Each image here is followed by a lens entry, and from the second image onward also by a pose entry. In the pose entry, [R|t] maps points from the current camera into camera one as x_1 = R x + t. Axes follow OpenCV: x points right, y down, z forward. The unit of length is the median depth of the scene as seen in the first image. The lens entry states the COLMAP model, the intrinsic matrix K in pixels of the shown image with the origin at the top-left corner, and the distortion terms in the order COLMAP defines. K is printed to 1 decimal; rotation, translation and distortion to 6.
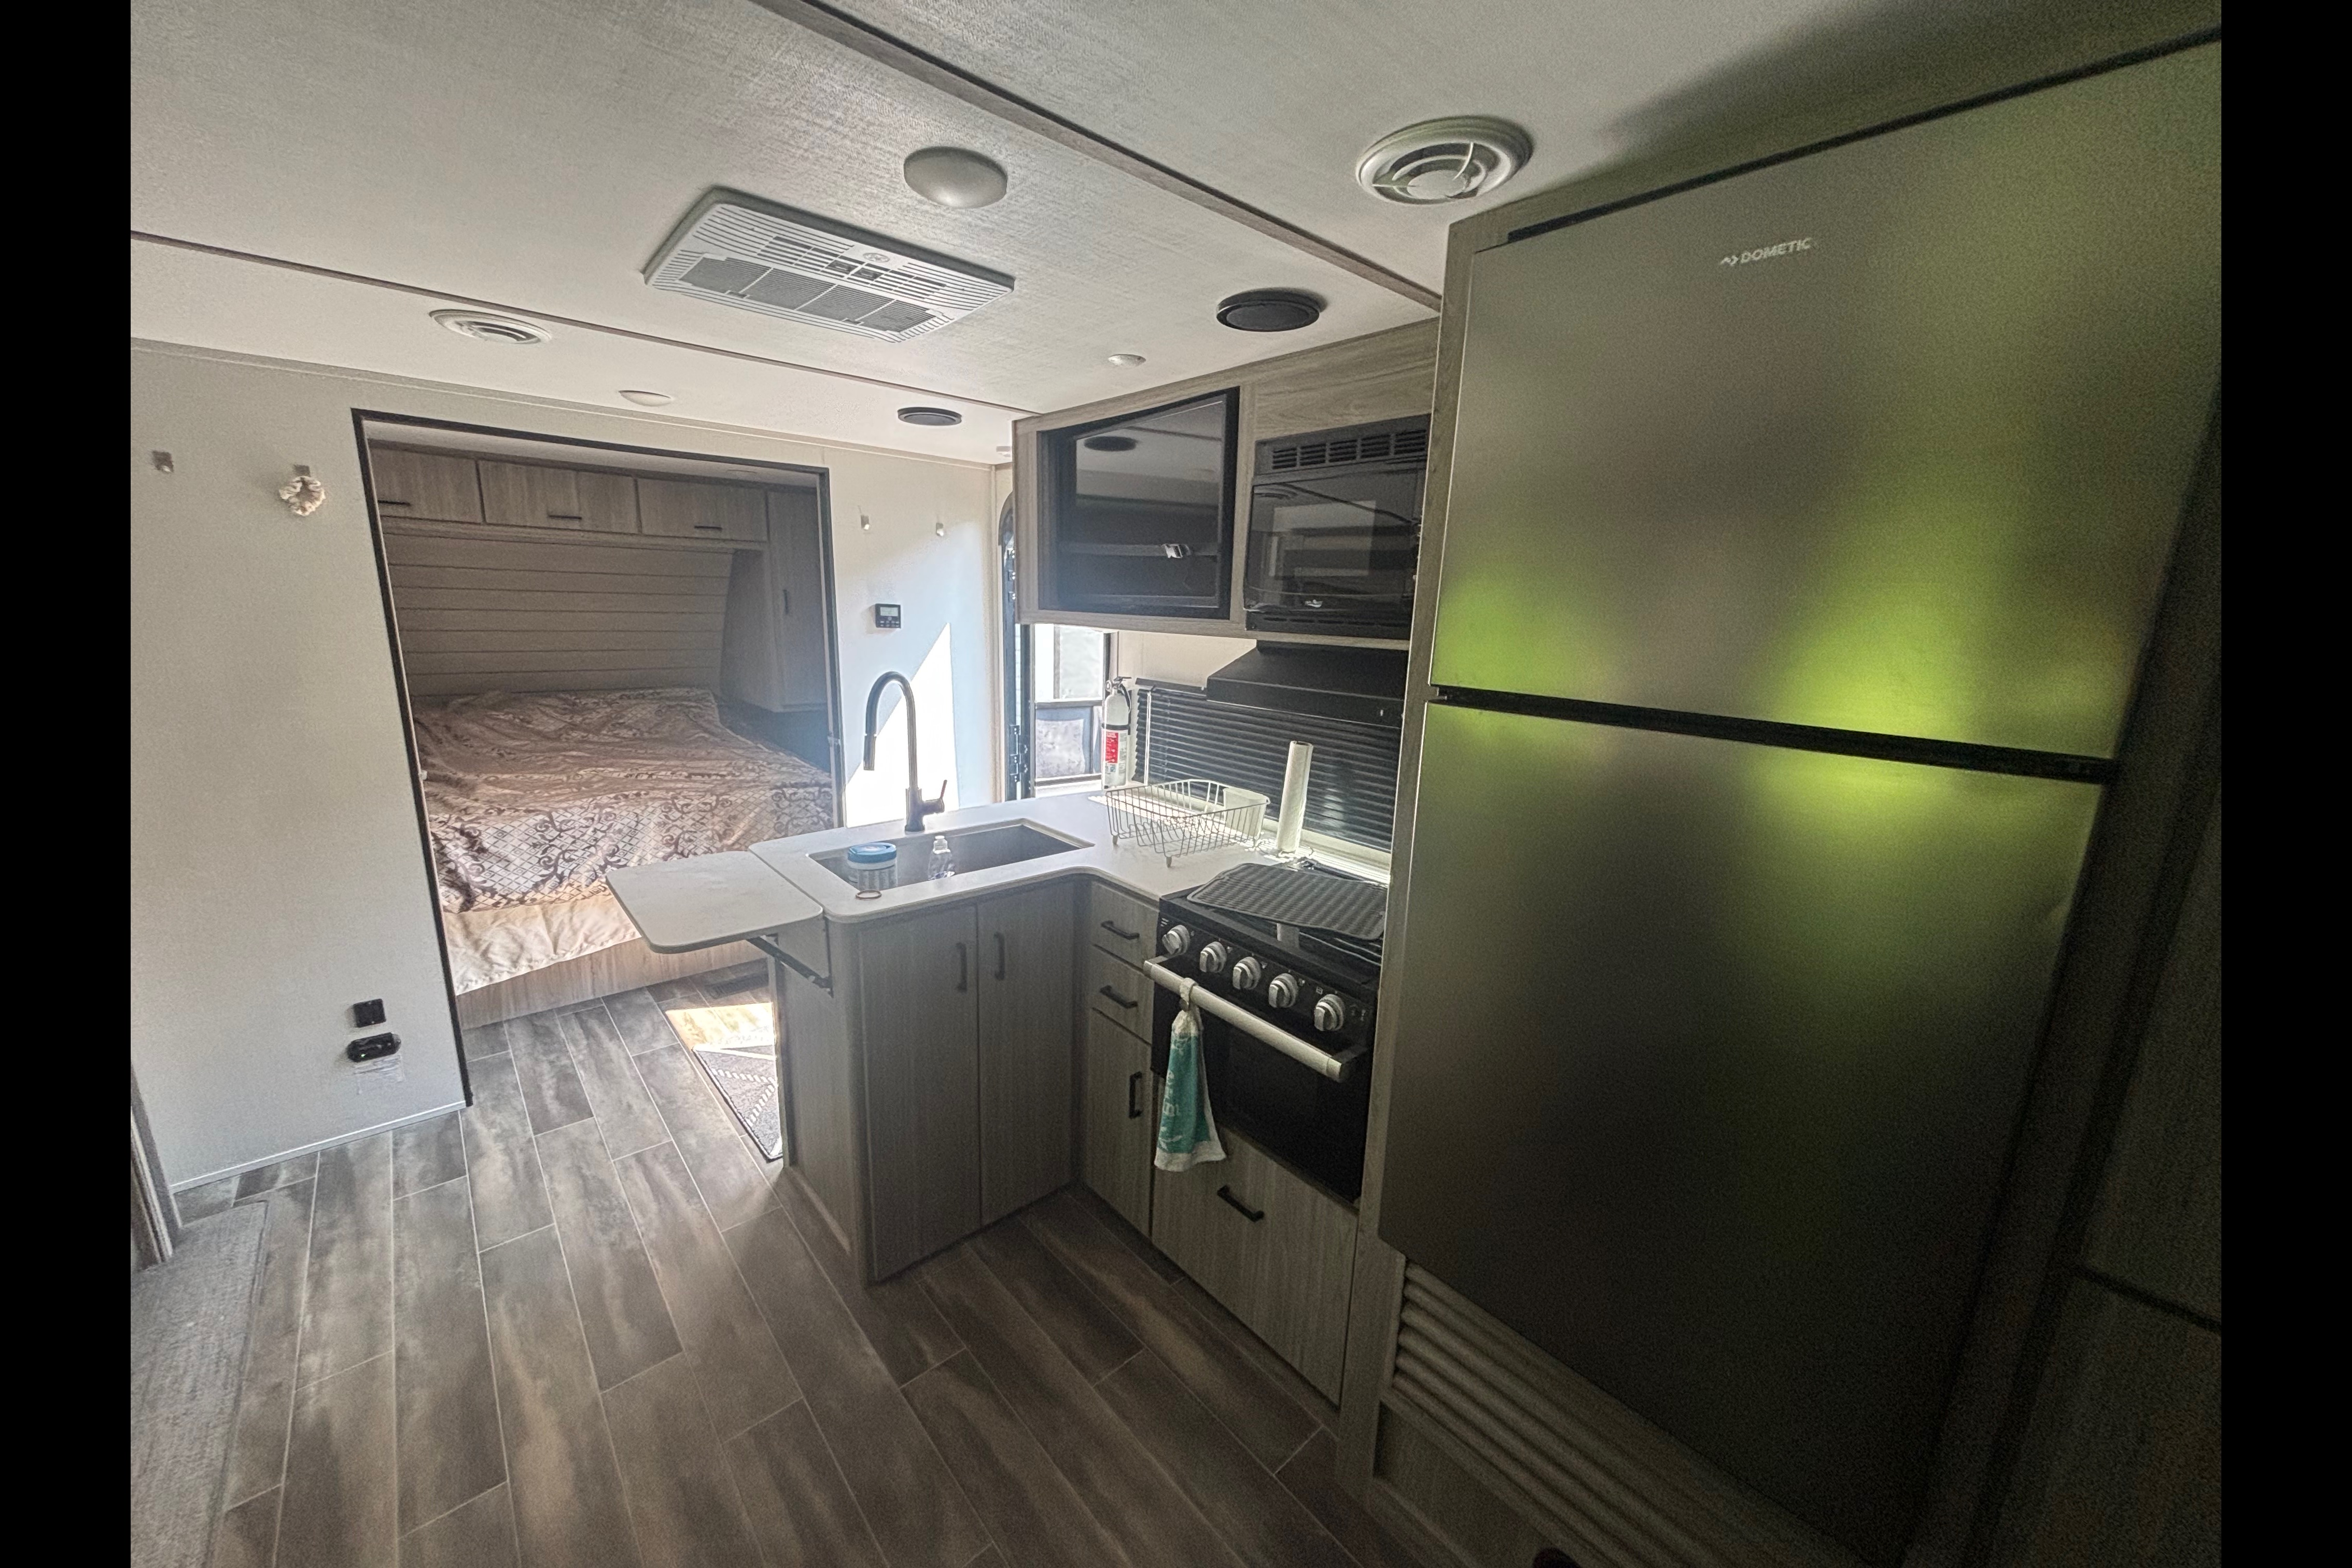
lens RADIAL K [[861.6, 0, 1164.2], [0, 861.6, 779.7], [0, 0, 1]] dist [0.017755, 0.000036]
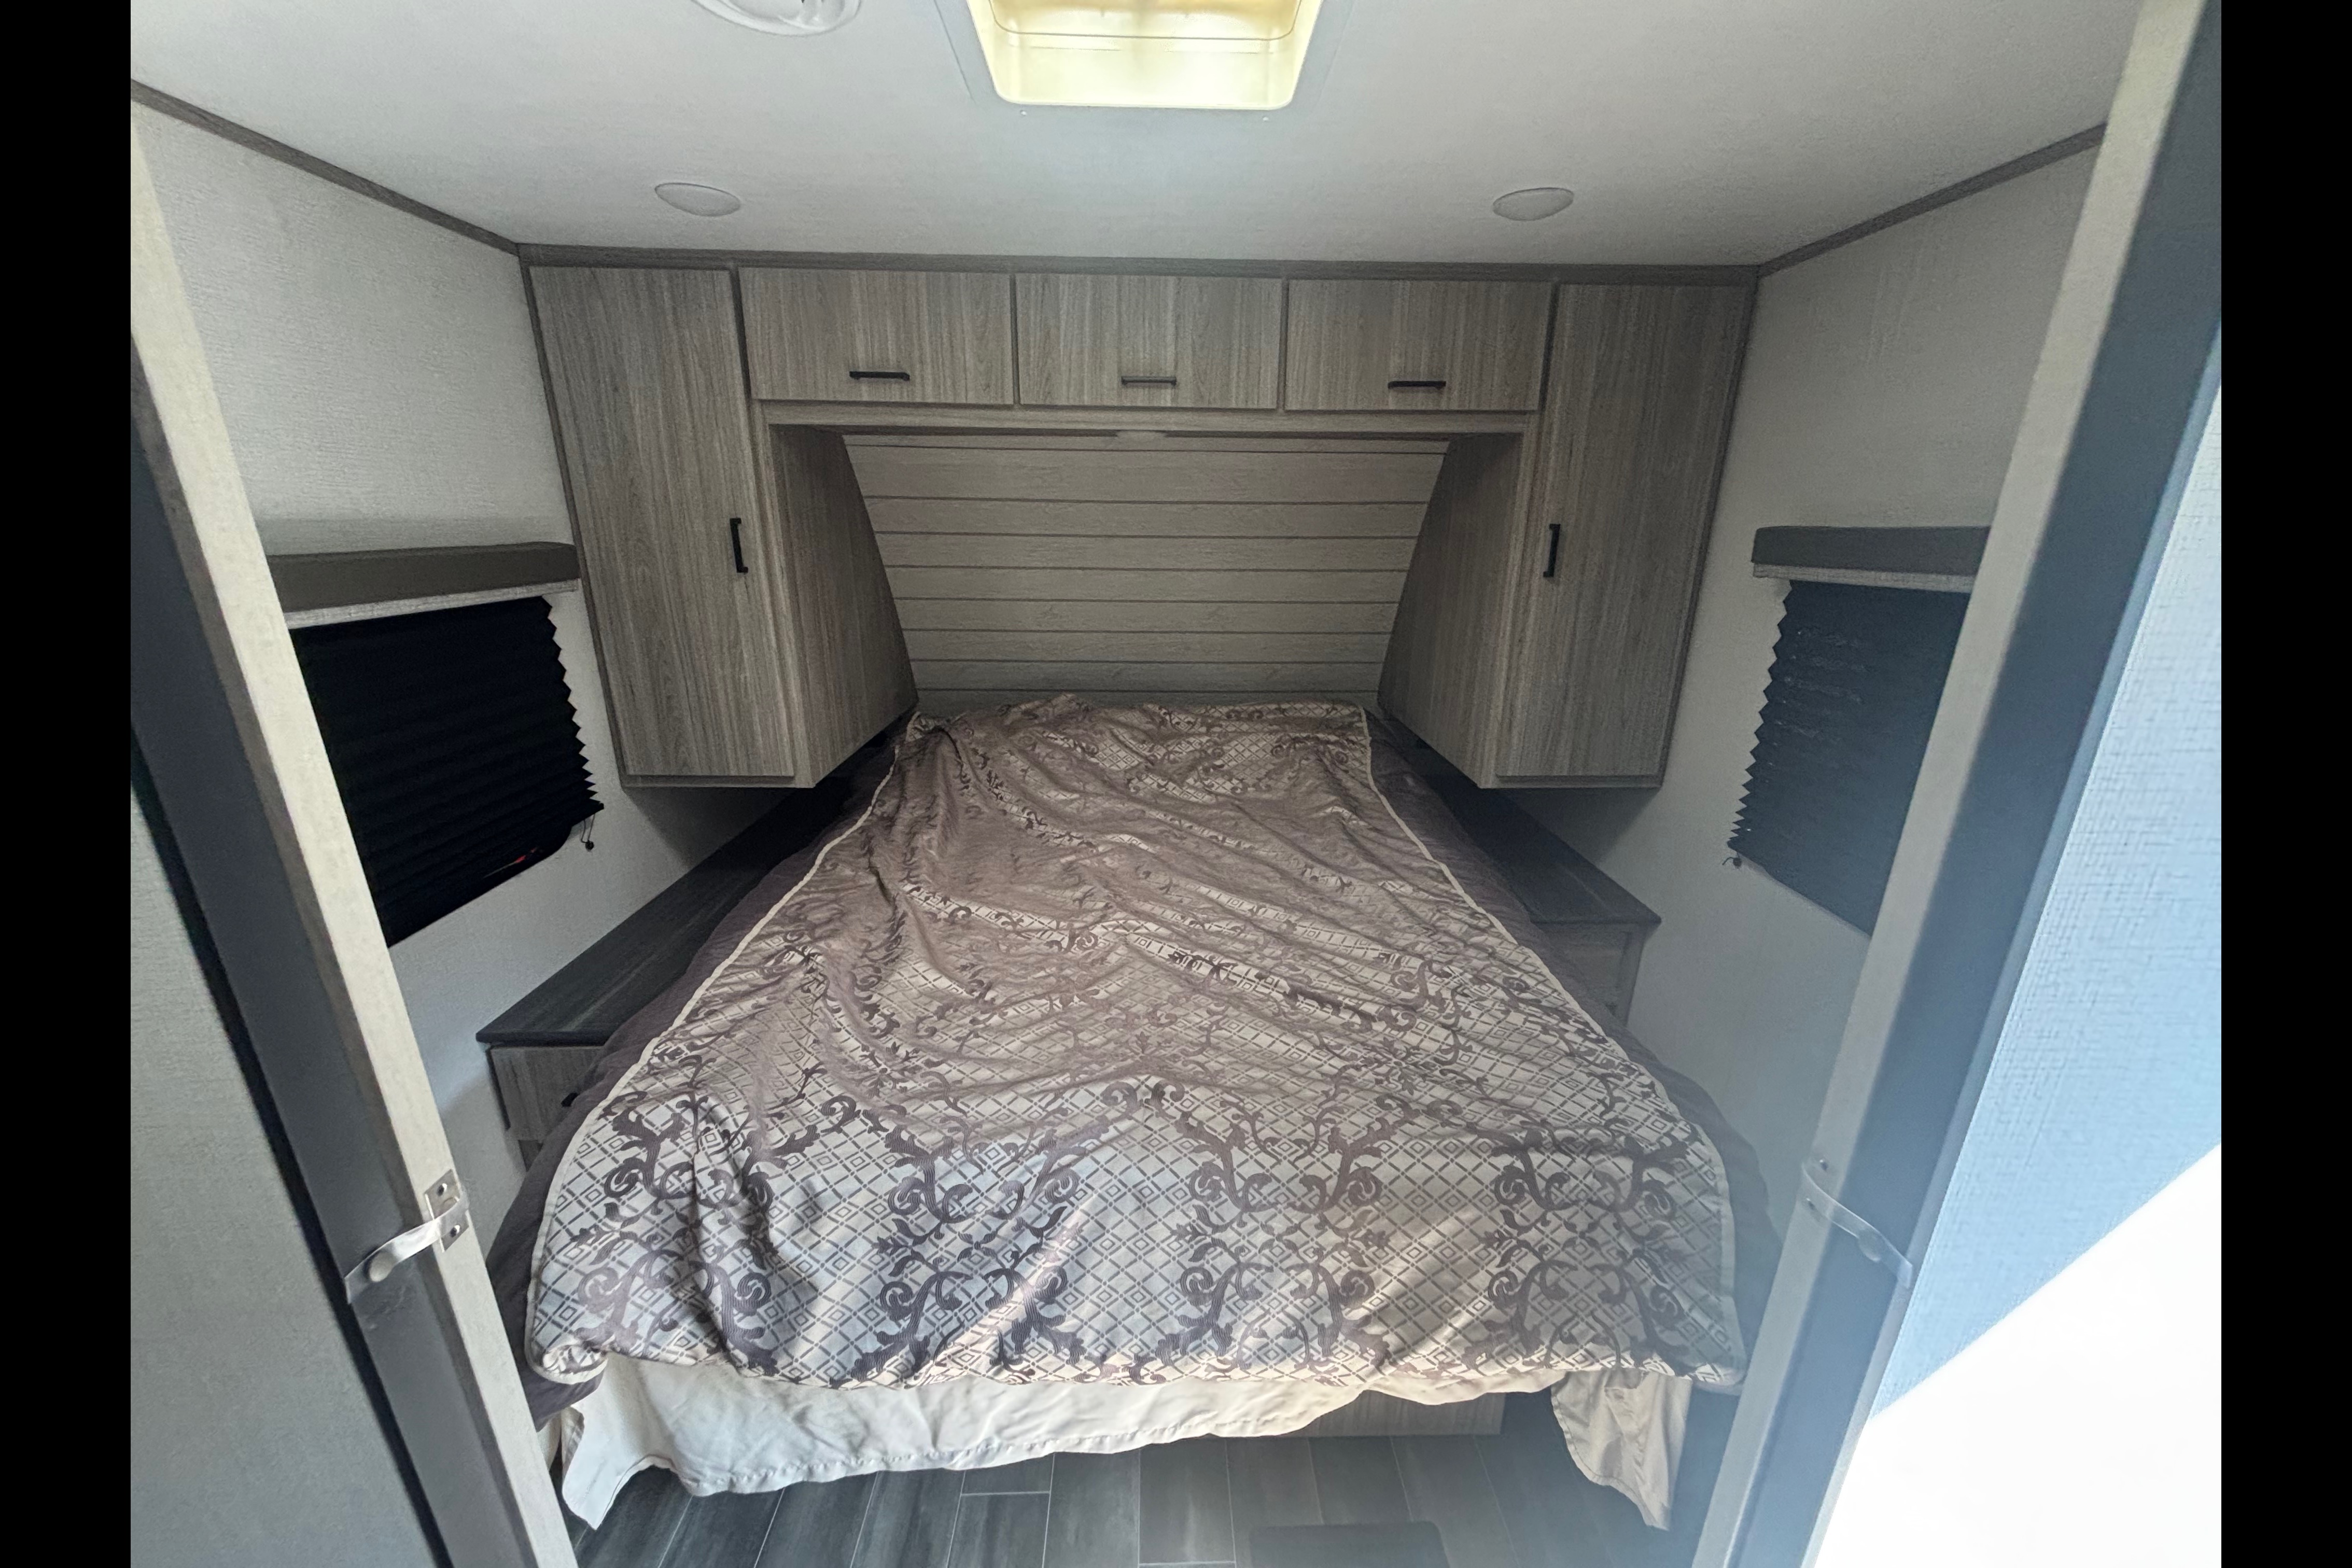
lens RADIAL K [[861.6, 0, 1164.2], [0, 861.6, 779.7], [0, 0, 1]] dist [0.017755, 0.000036]
pose [[0.761182, 0.166088, -0.626911, -0.312266], [-0.118735, 0.986002, 0.117057, -0.127383], [0.637577, -0.014666, 0.770247, 0.572250]]
